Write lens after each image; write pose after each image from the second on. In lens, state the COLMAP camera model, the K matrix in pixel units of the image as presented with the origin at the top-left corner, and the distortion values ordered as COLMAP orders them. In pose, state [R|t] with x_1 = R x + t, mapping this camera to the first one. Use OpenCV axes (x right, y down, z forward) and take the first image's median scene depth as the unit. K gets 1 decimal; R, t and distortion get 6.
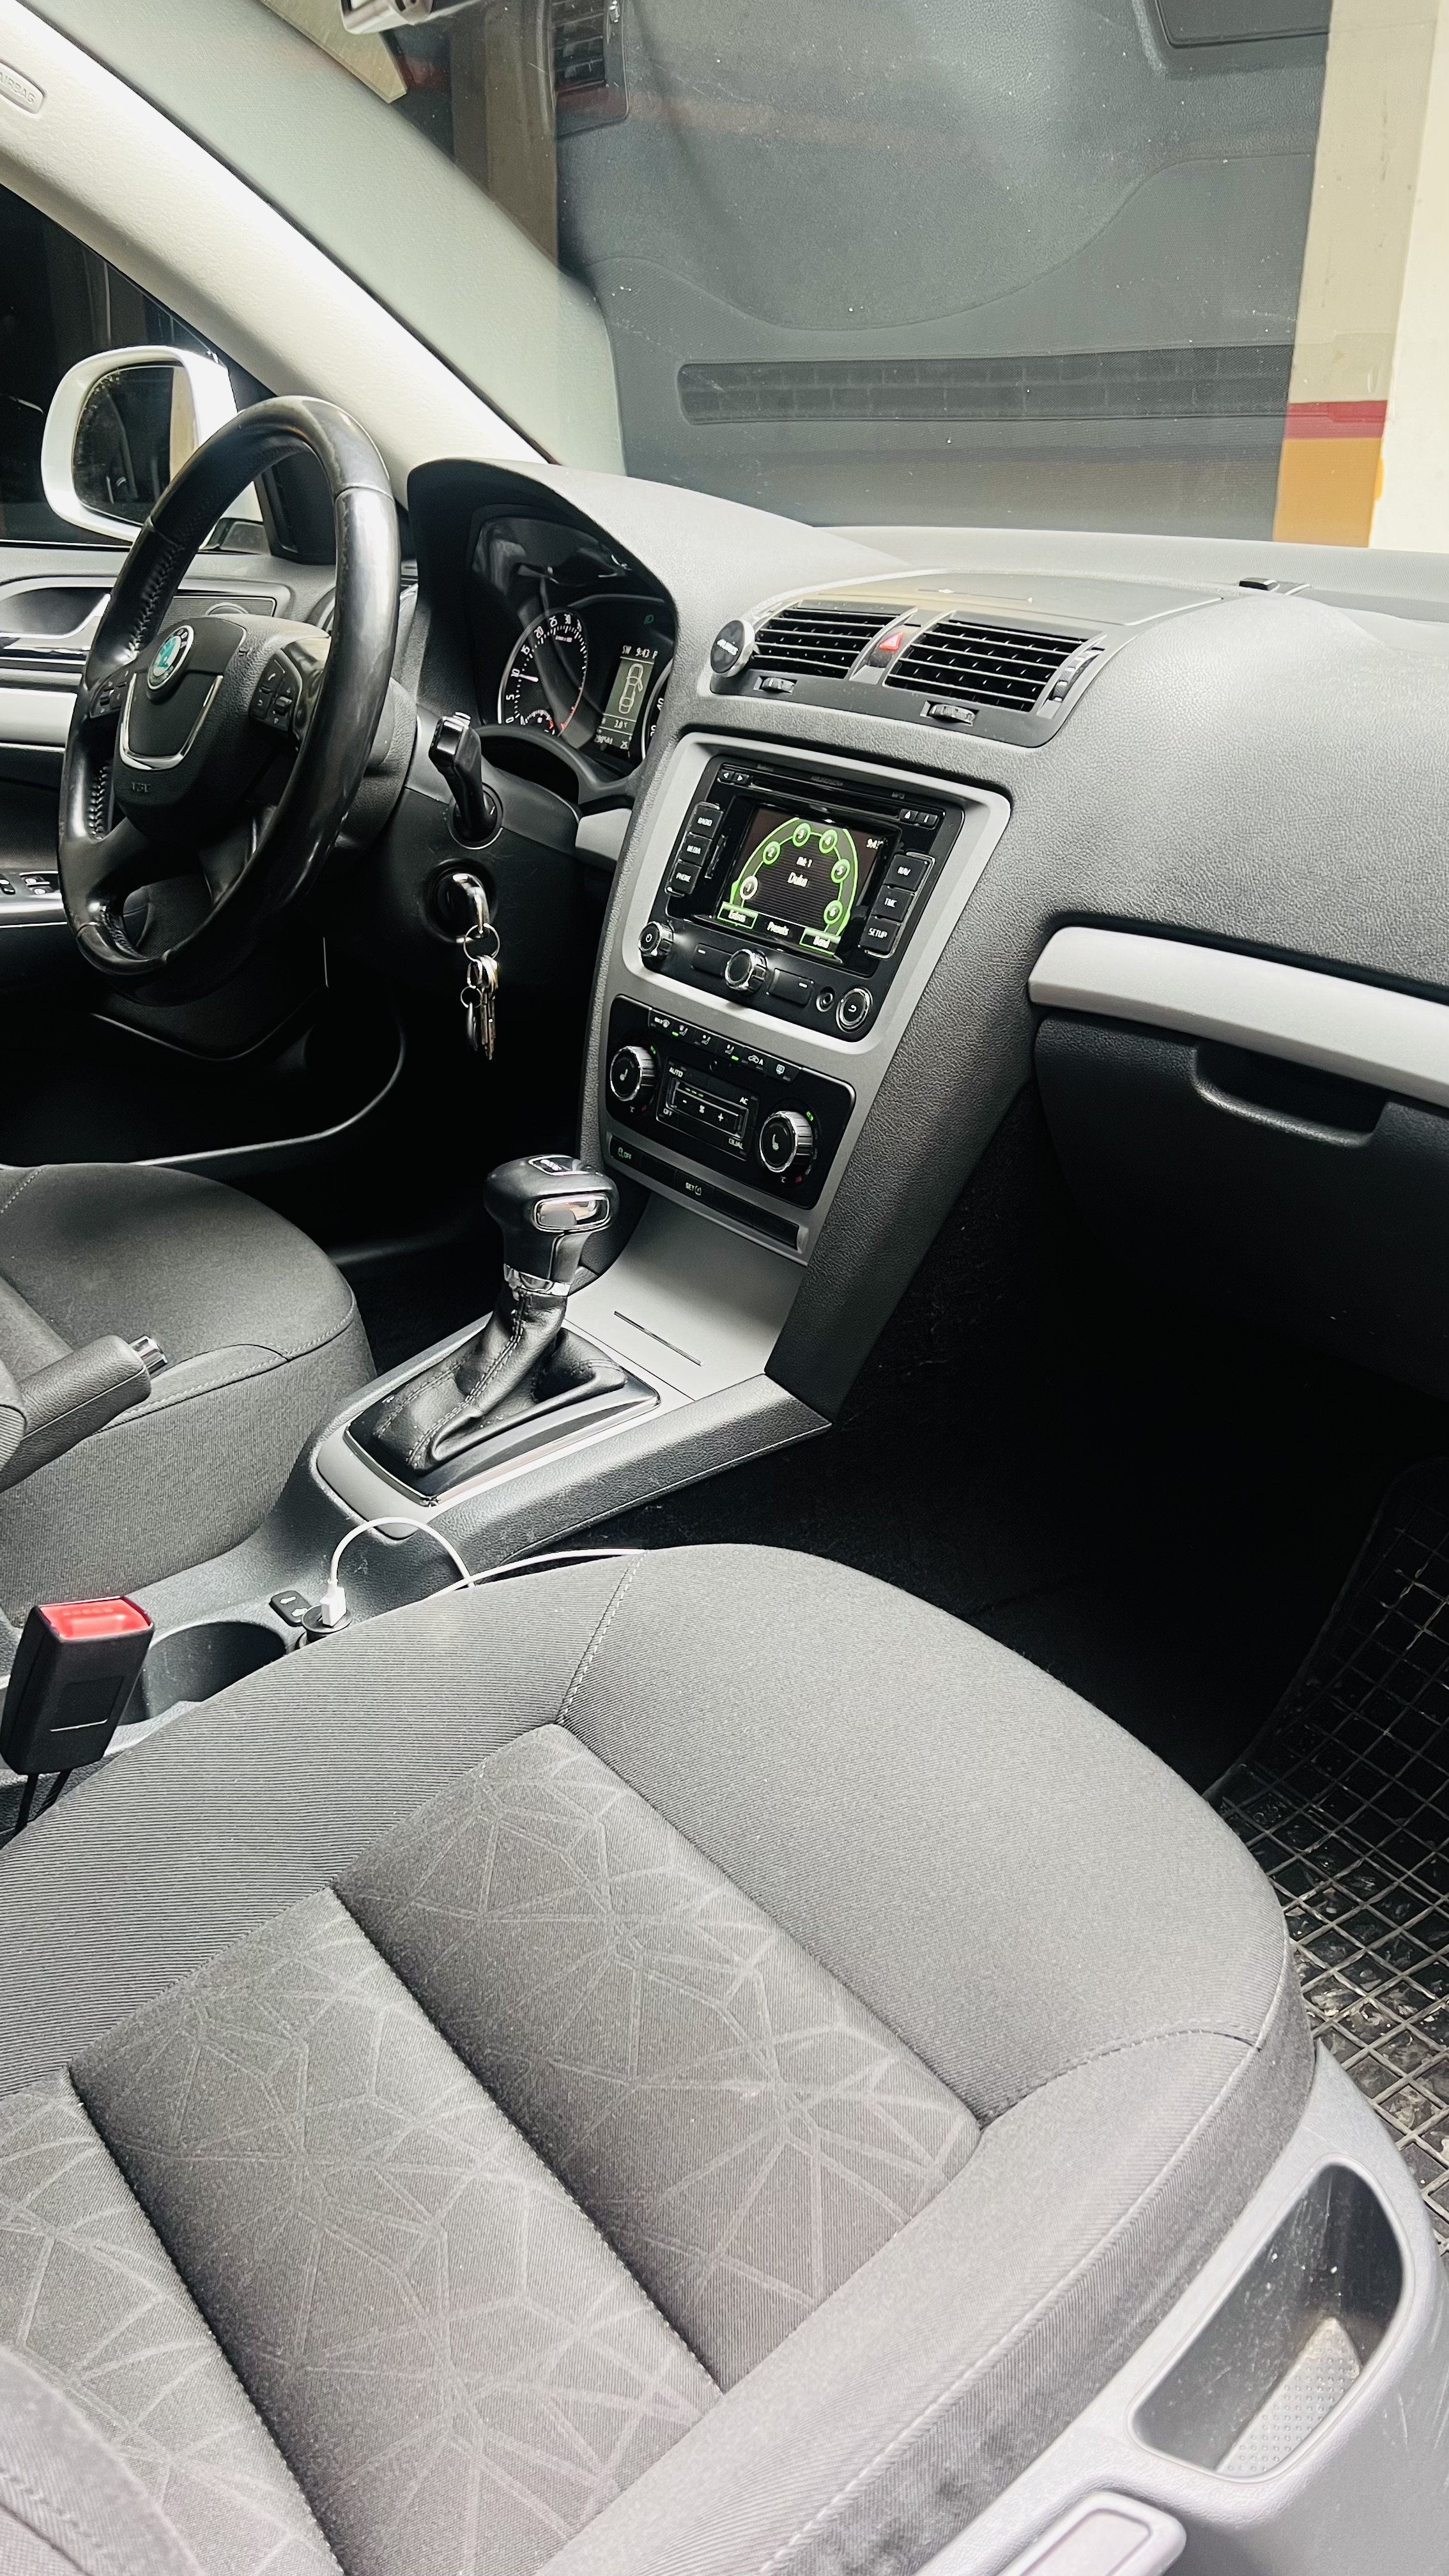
lens RADIAL K [[1942.7, 0, 720.0], [0, 1942.7, 1271.3], [0, 0, 1]] dist [0.058531, -0.047759]
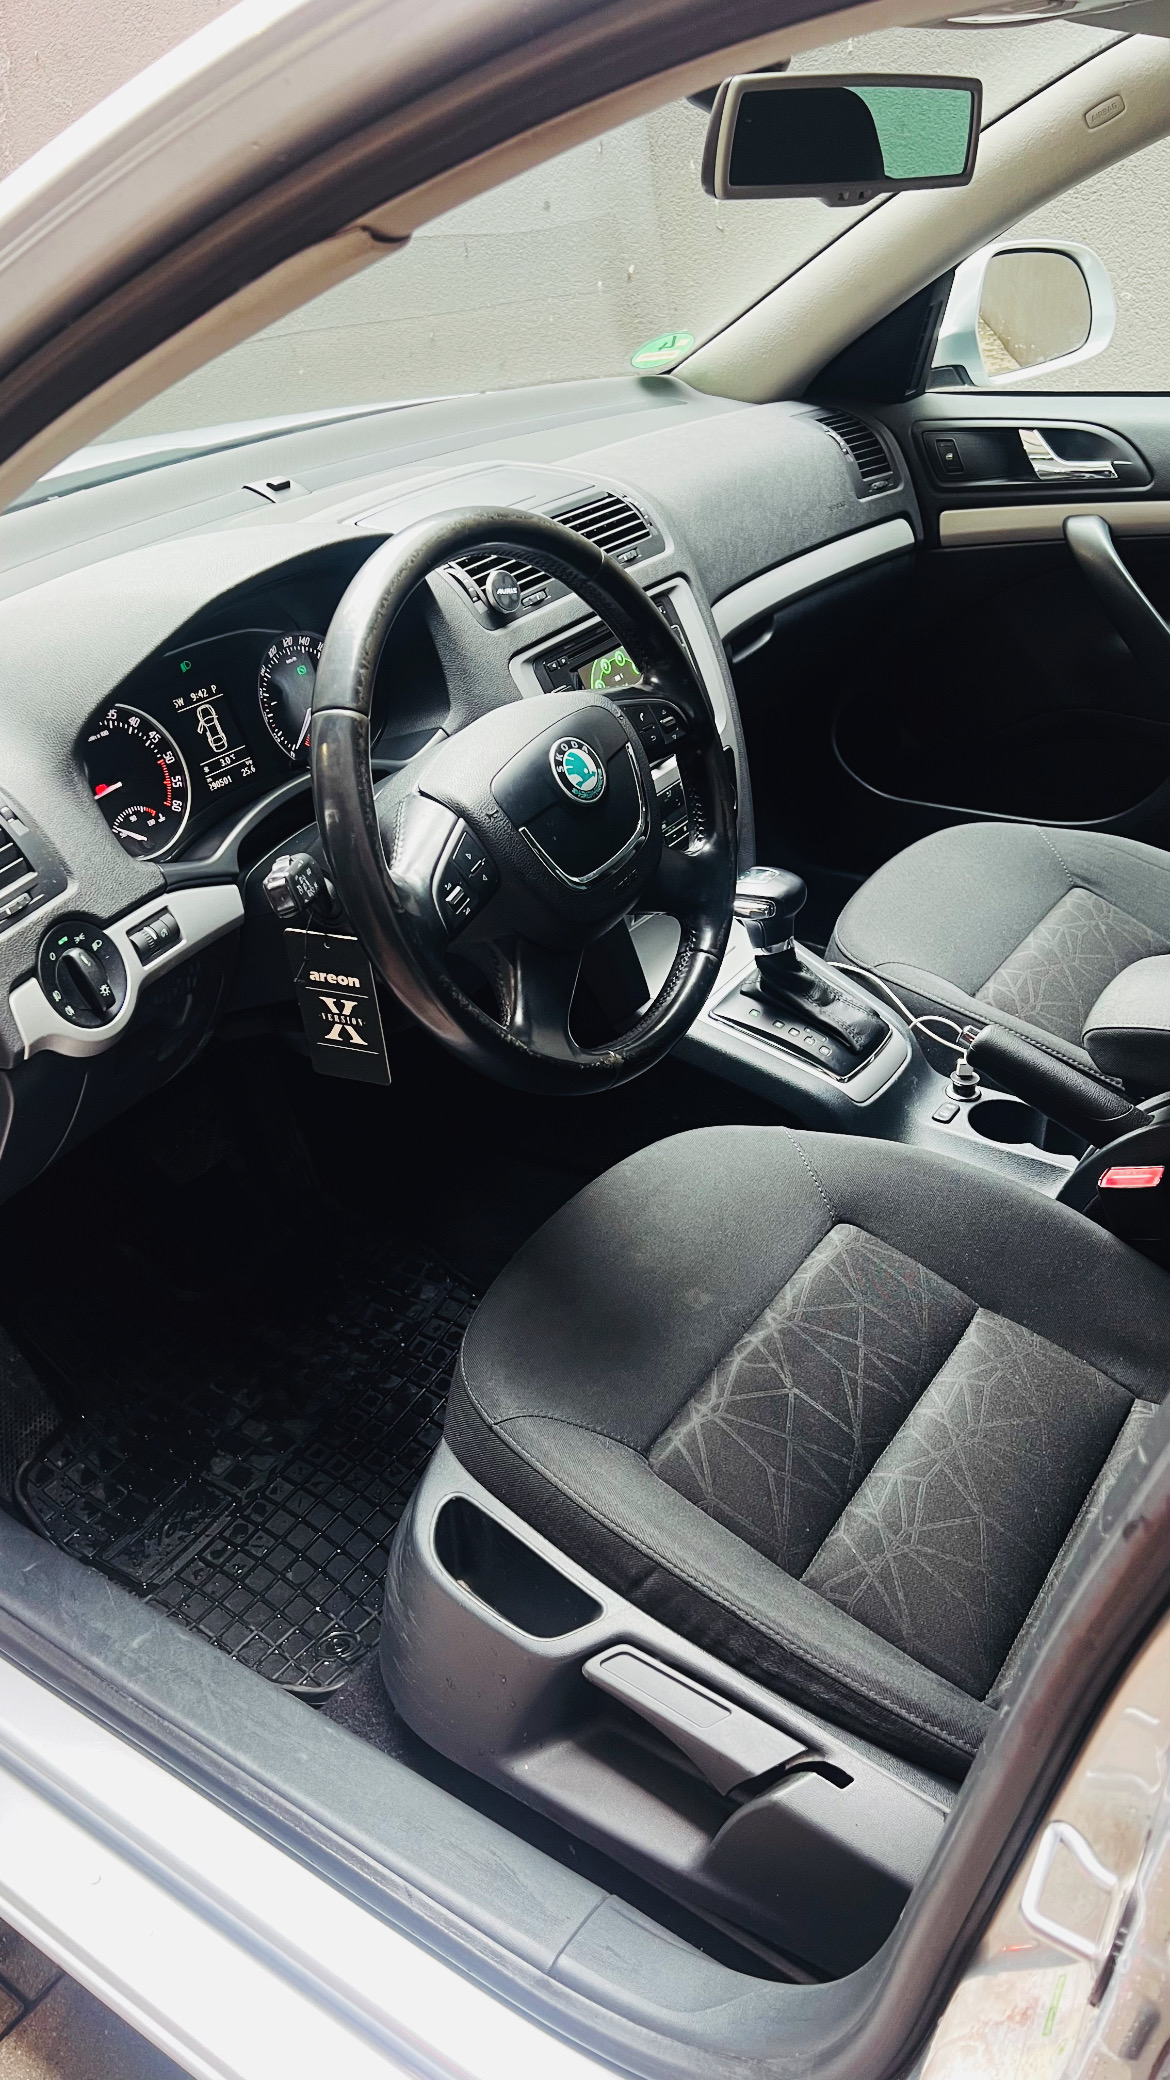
lens RADIAL K [[1568.7, 0, 581.3], [0, 1568.7, 1026.6], [0, 0, 1]] dist [0.058531, -0.047759]
pose [[-0.320380, -0.510104, 0.798217, -1.052974], [0.393603, 0.694769, 0.601975, -0.750040], [-0.861646, 0.507041, -0.021812, 1.123114]]
